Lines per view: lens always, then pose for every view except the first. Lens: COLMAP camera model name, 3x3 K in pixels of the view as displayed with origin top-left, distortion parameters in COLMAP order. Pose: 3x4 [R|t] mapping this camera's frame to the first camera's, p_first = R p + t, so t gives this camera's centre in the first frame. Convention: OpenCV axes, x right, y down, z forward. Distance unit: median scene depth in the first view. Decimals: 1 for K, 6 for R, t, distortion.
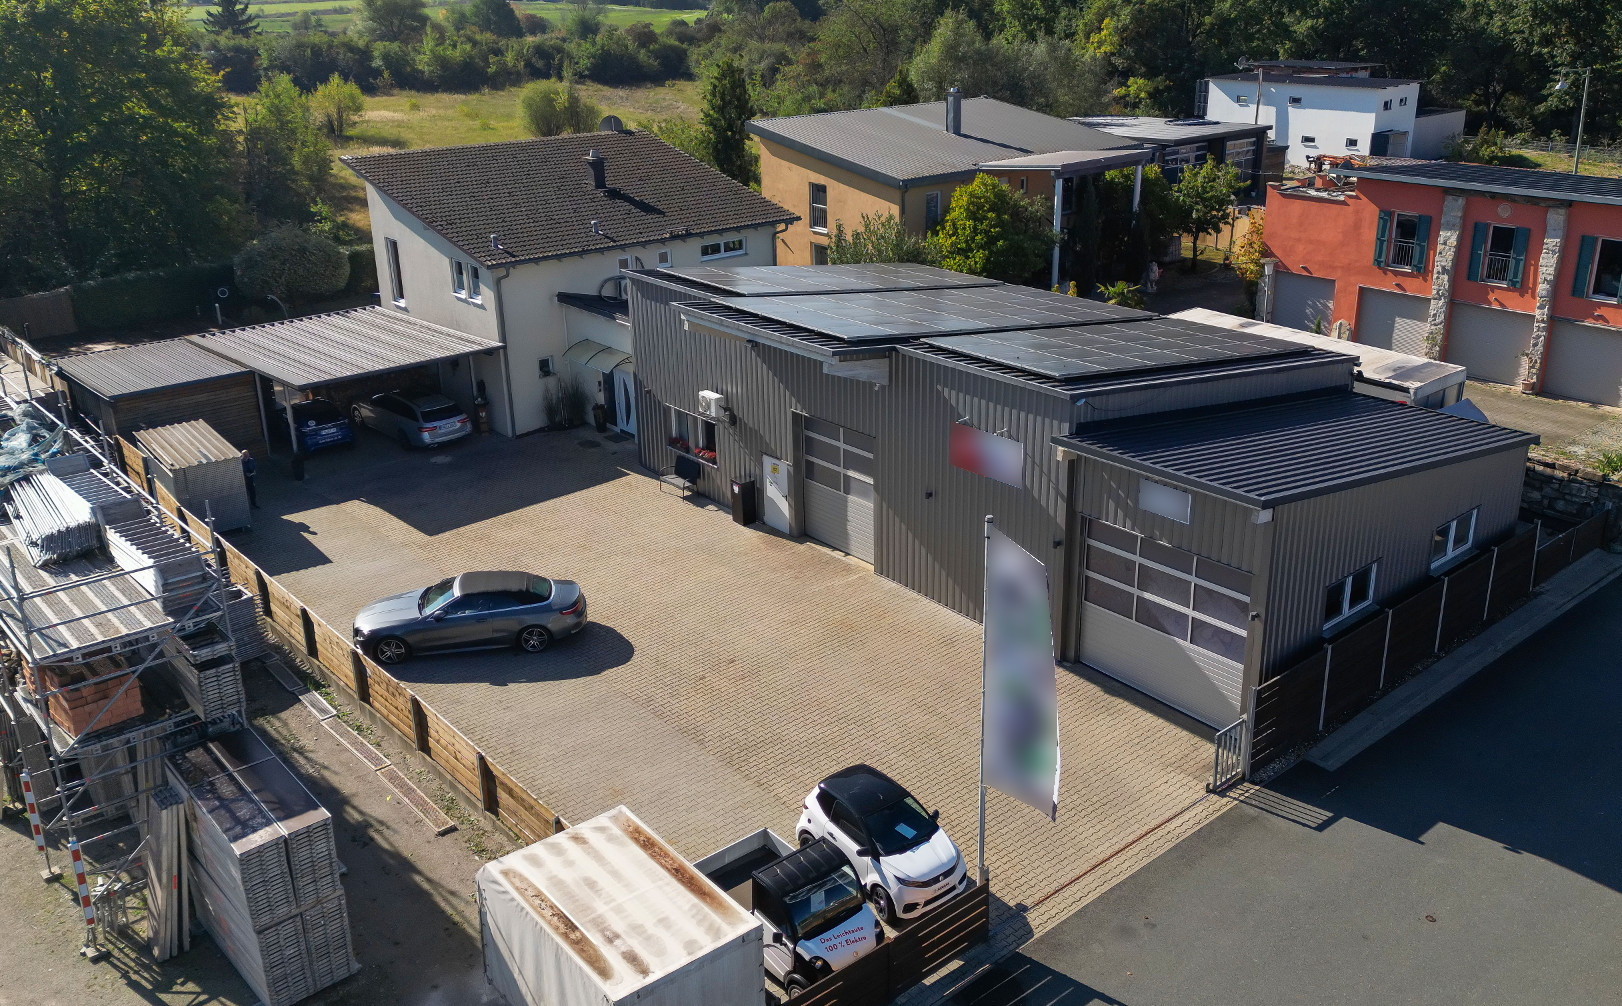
lens RADIAL K [[1400.6, 0, 811.0], [0, 1400.6, 503.0], [0, 0, 1]] dist [0.090392, -0.103857]
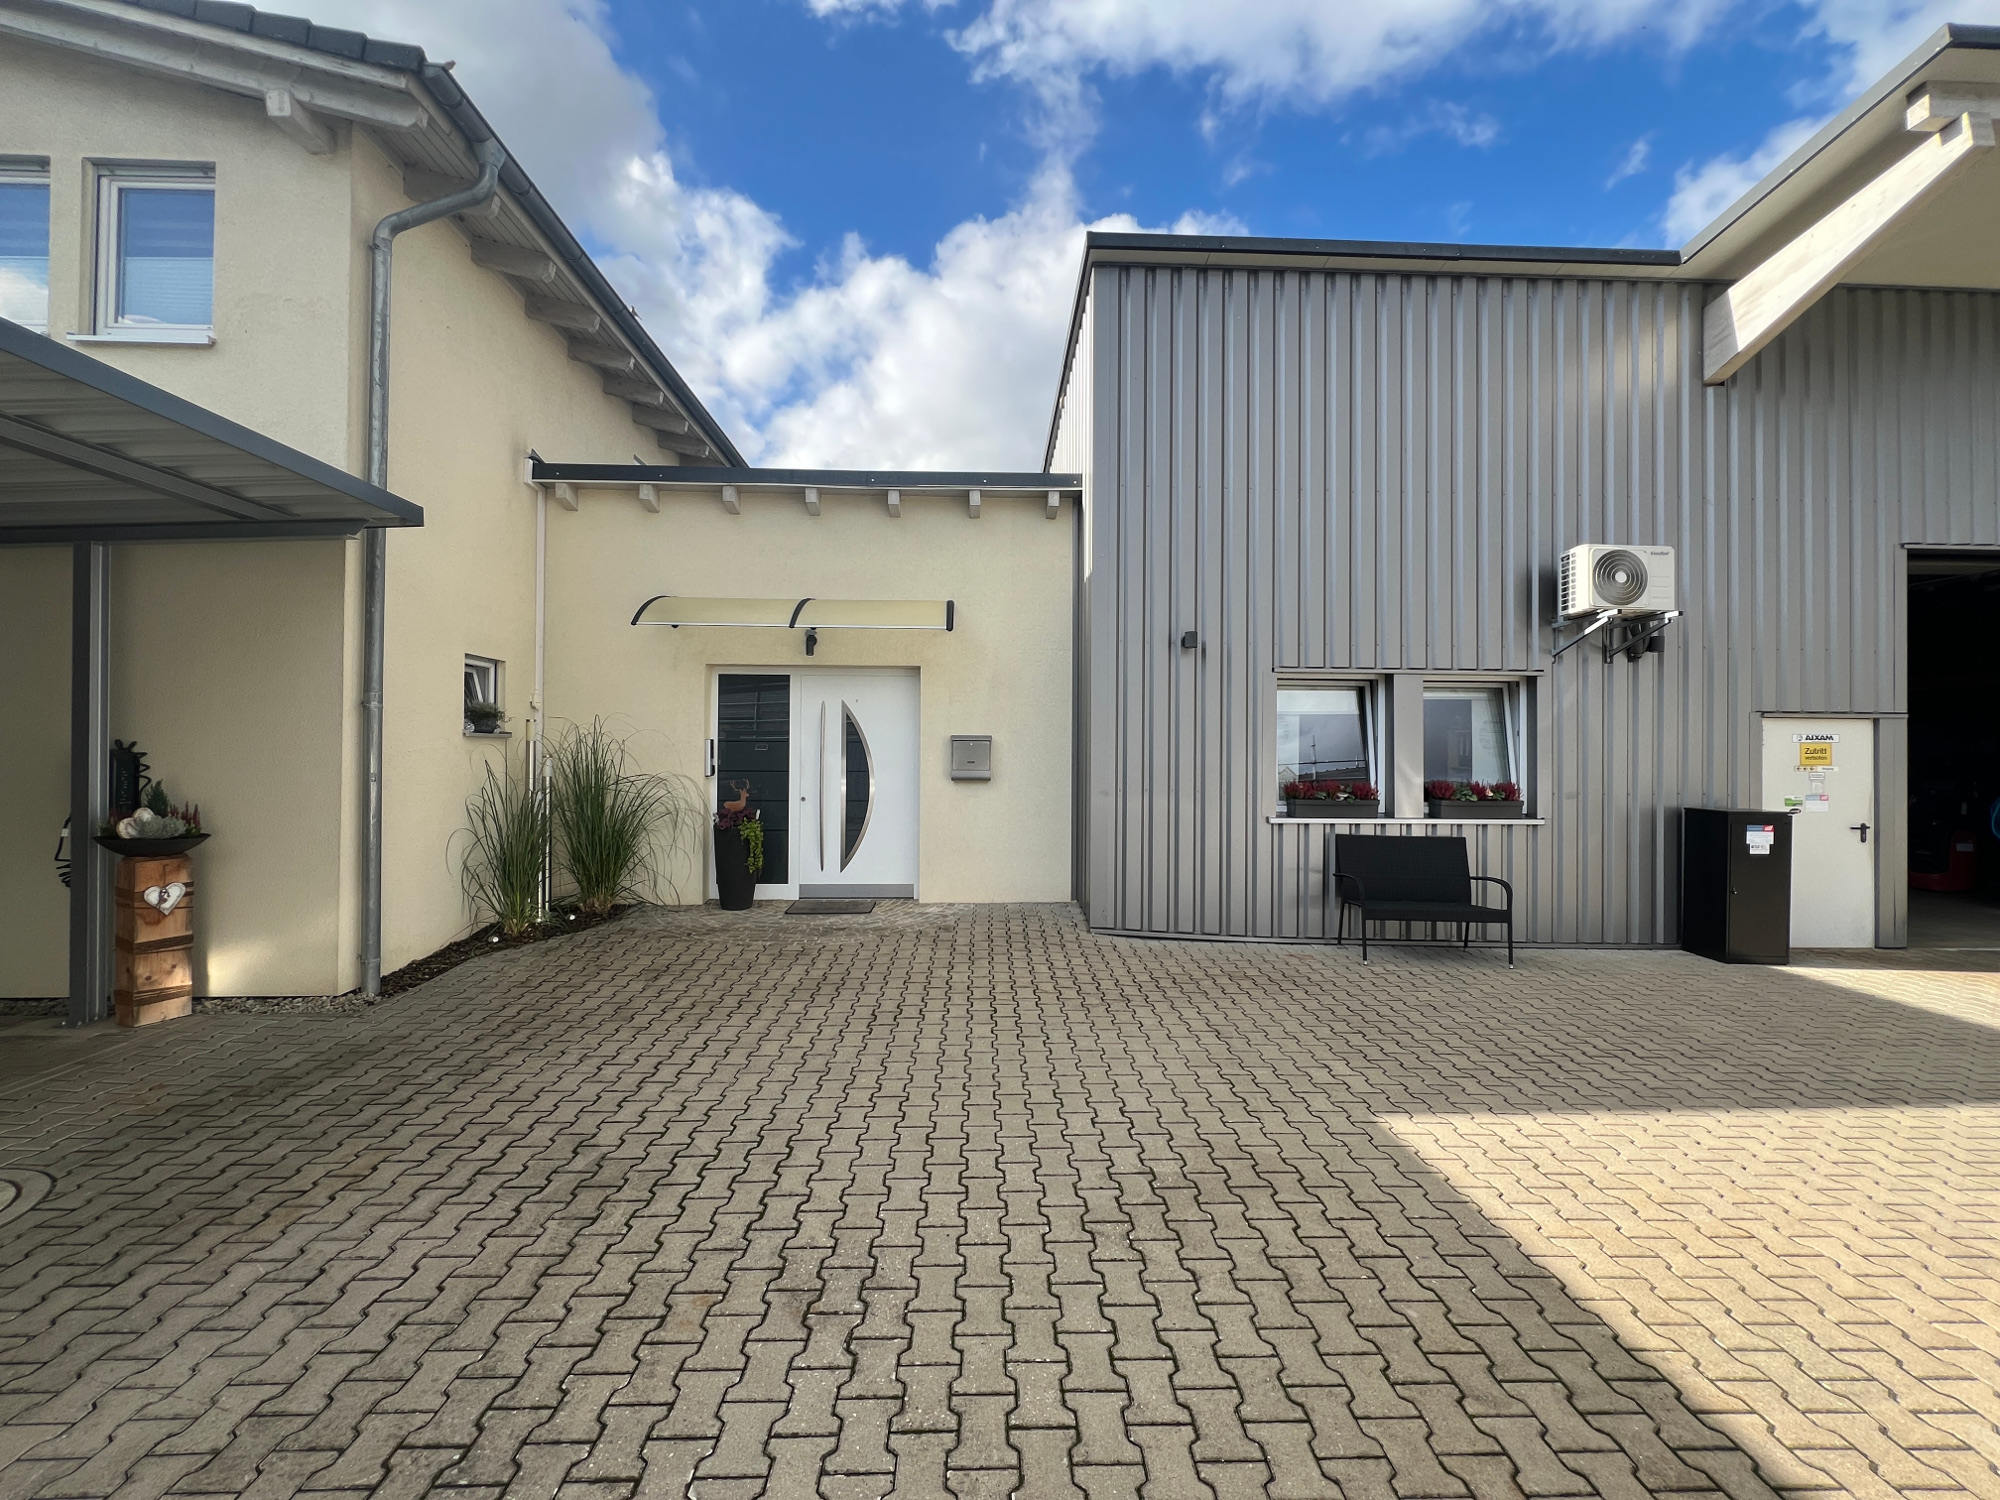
lens RADIAL K [[886.4, 0, 1000.0], [0, 886.4, 750.0], [0, 0, 1]] dist [-0.016413, 0.000083]
pose [[0.632297, 0.029546, 0.774162, -0.243471], [0.272881, 0.926739, -0.258244, -0.019054], [-0.725077, 0.374541, 0.577913, 0.806195]]
